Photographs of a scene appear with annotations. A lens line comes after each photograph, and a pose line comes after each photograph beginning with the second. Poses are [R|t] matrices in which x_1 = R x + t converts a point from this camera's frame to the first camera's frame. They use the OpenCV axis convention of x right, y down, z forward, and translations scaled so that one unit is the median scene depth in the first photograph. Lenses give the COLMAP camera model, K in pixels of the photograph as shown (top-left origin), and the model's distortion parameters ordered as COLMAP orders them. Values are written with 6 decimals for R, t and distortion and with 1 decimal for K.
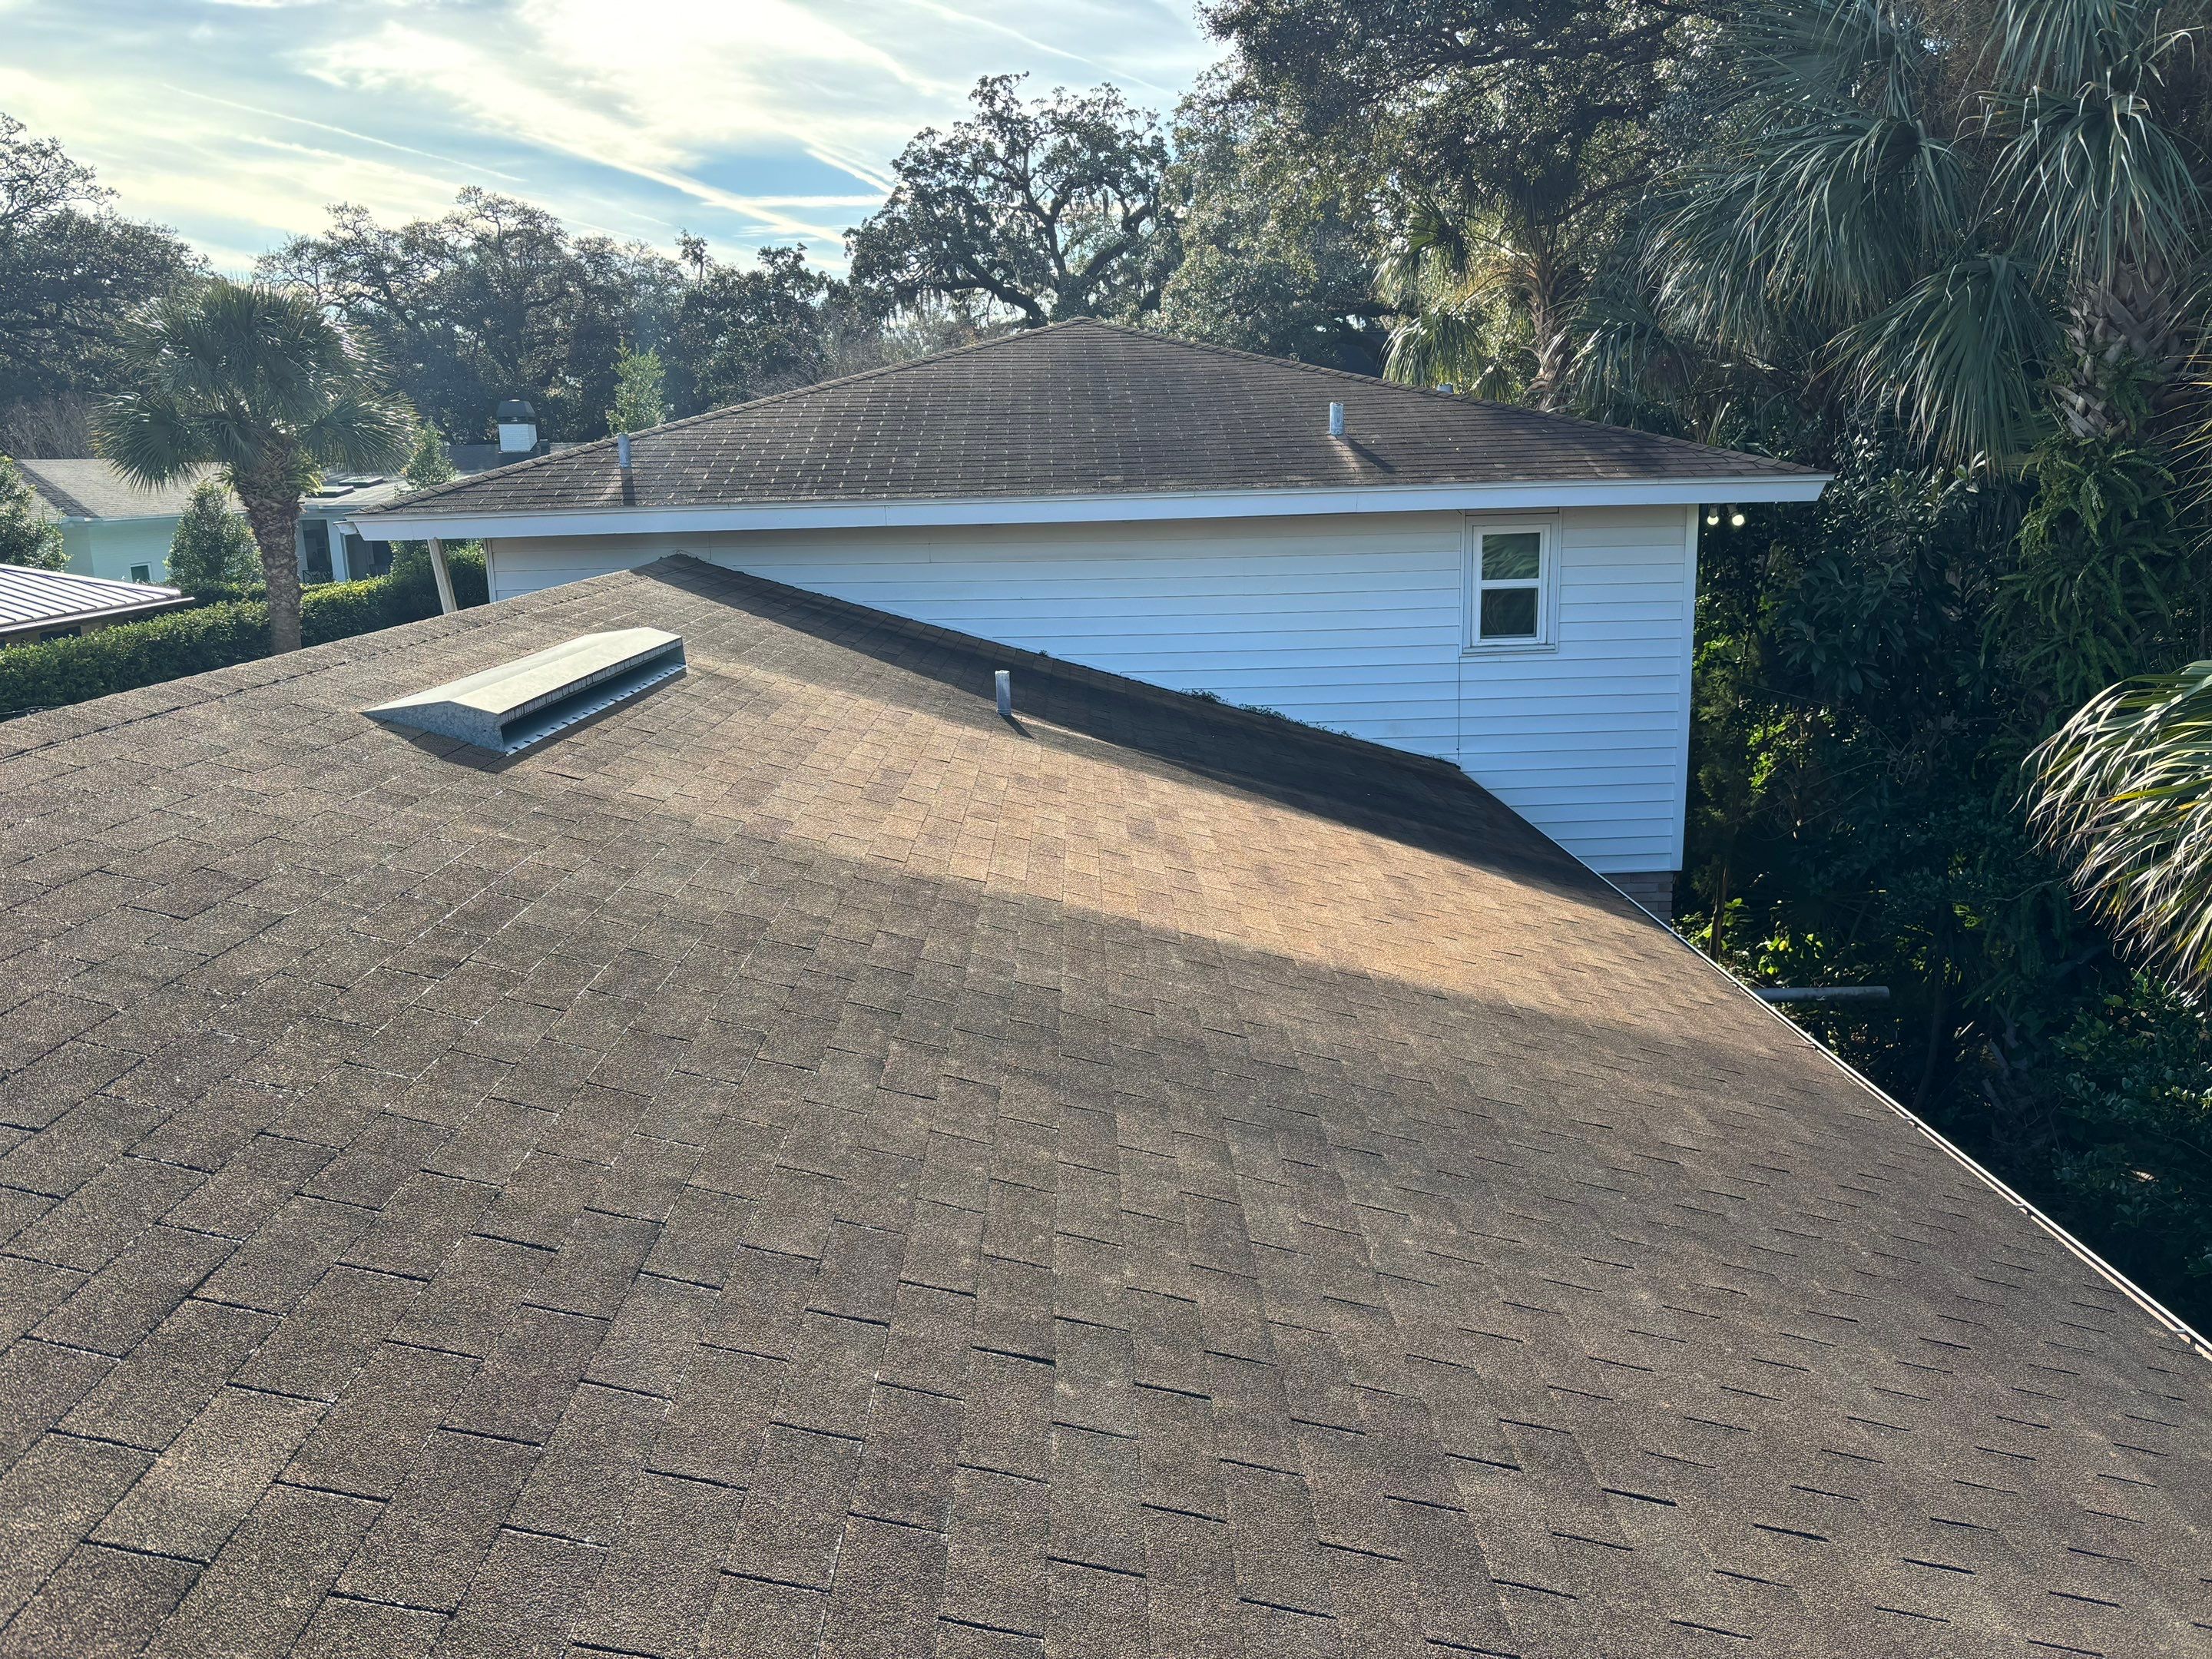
lens RADIAL K [[1680.7, 0, 1106.0], [0, 1680.7, 829.5], [0, 0, 1]] dist [0.052160, 0.000342]
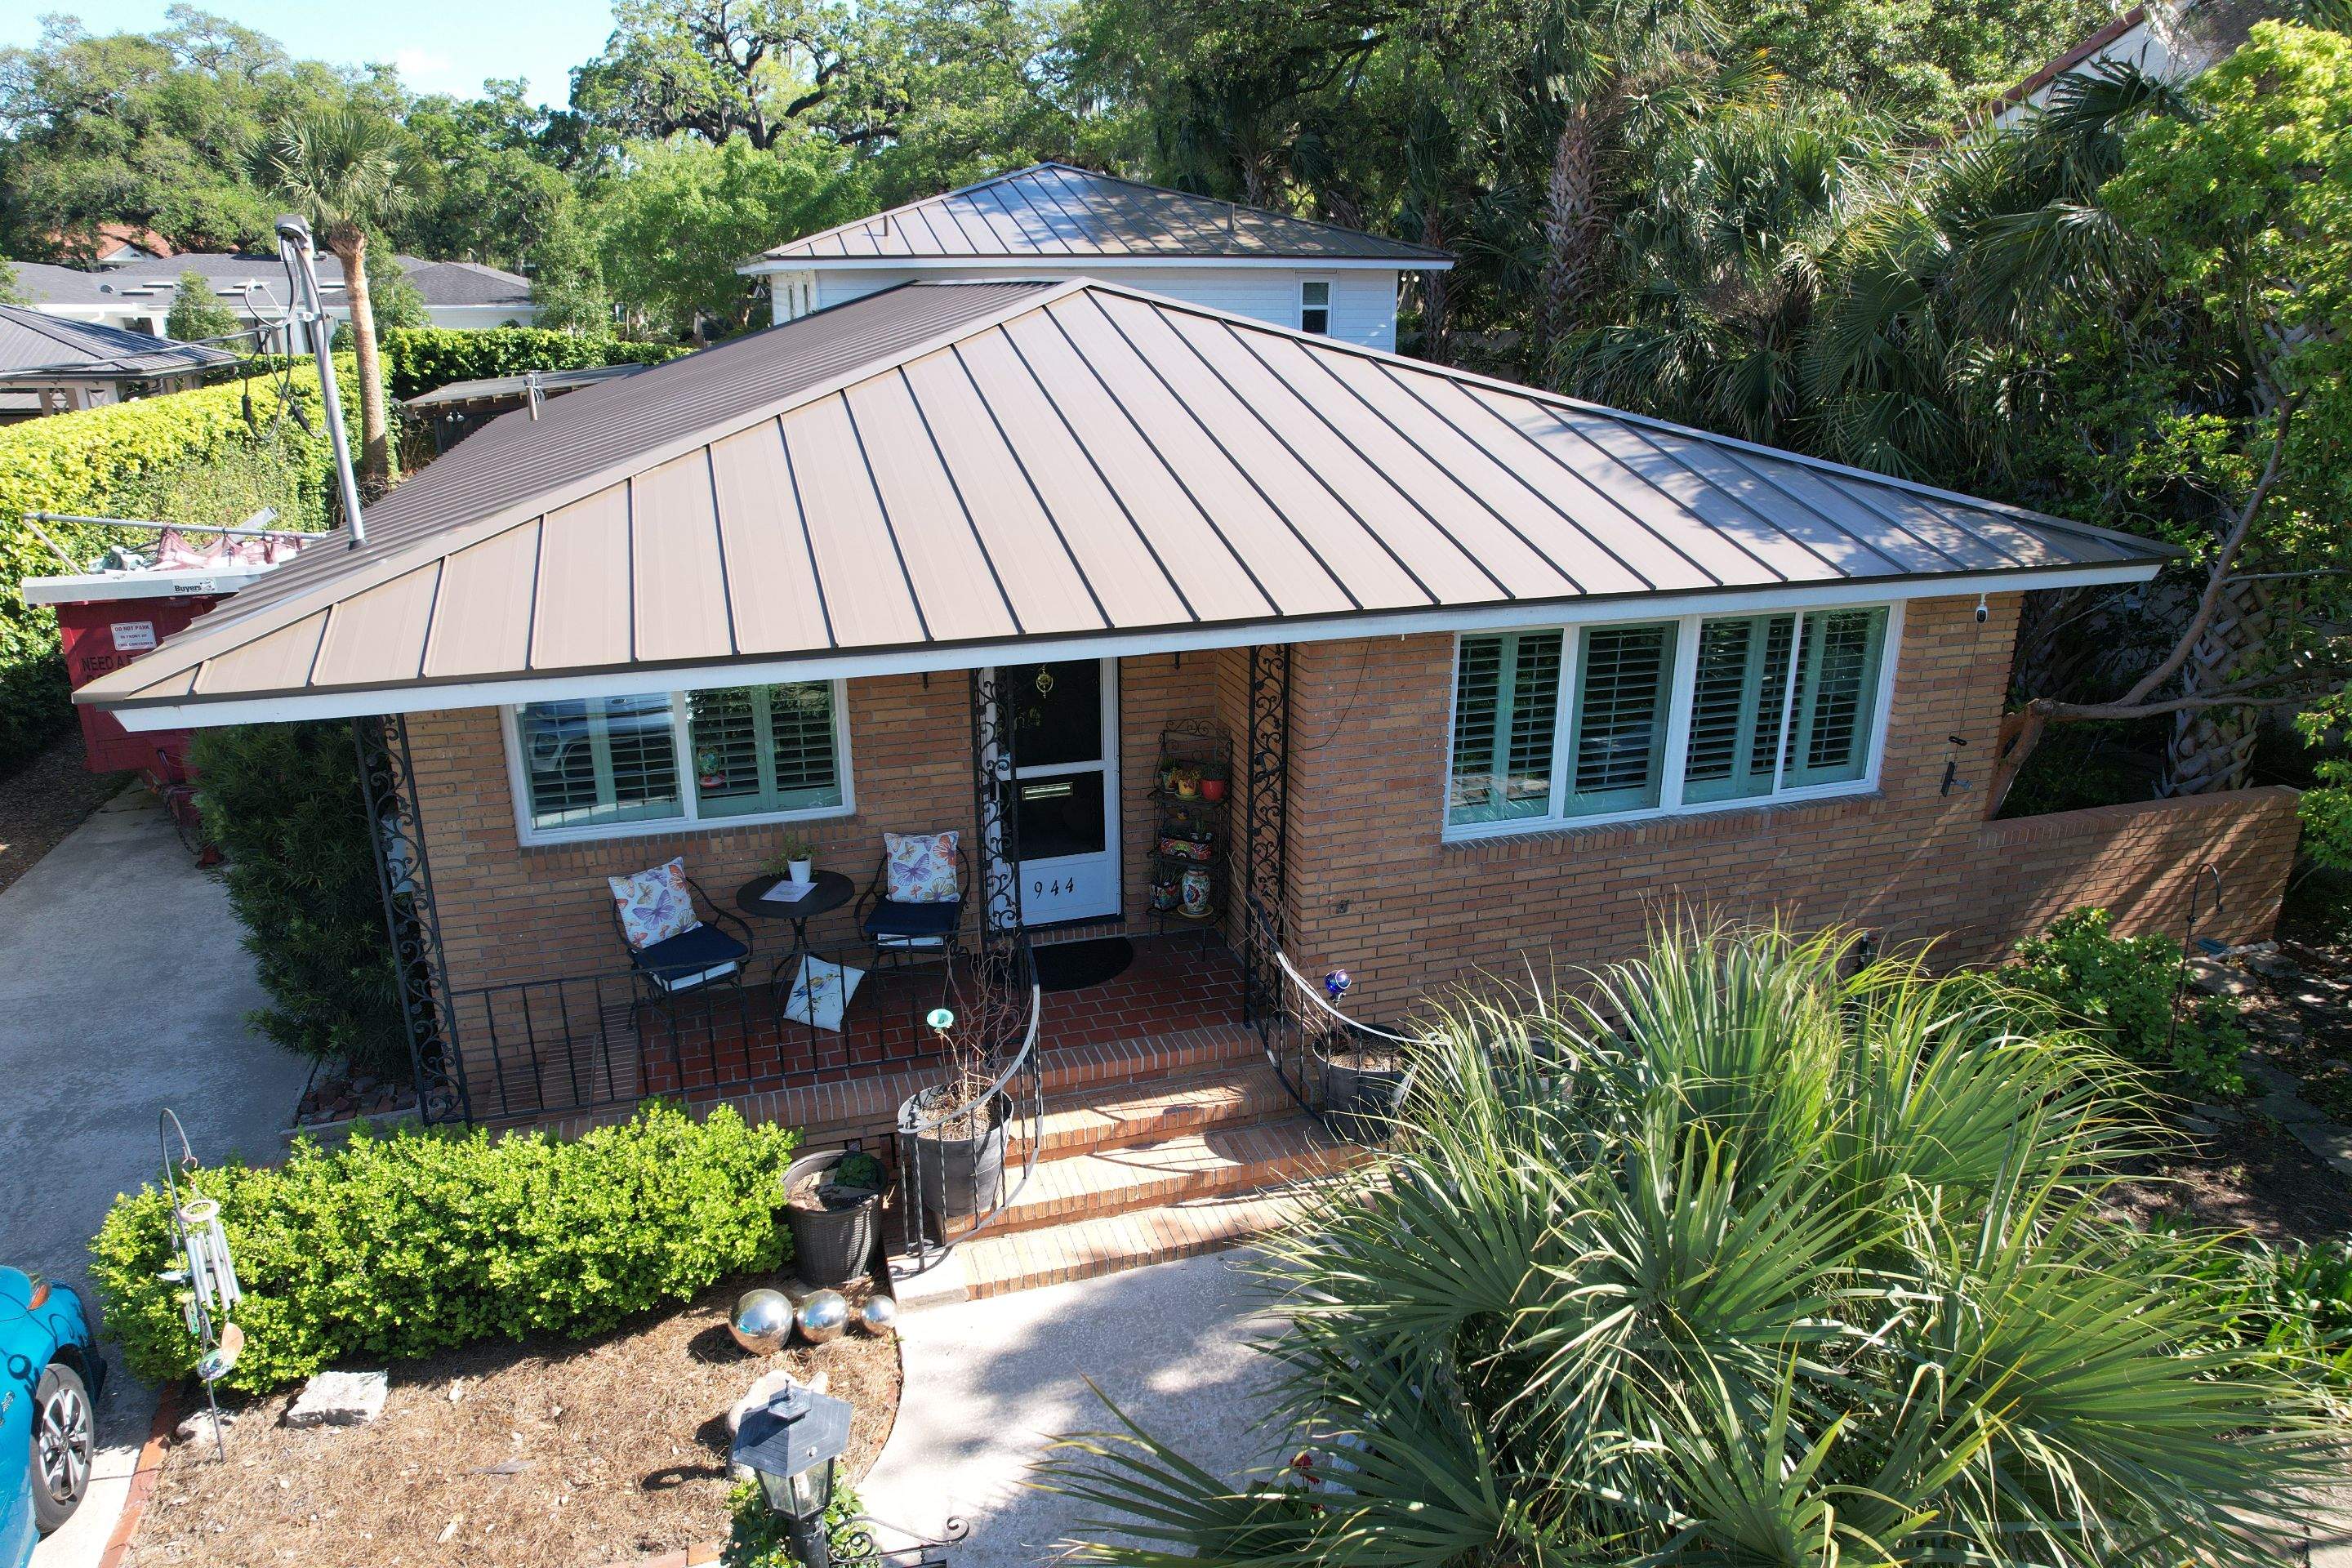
lens RADIAL K [[1471.0, 0, 1176.0], [0, 1471.0, 784.0], [0, 0, 1]] dist [-0.000010, -0.001003]
pose [[0.958279, -0.063023, 0.278801, -0.064452], [0.034313, 0.993701, 0.106685, 0.033063], [-0.283768, -0.092667, 0.954405, -0.102993]]
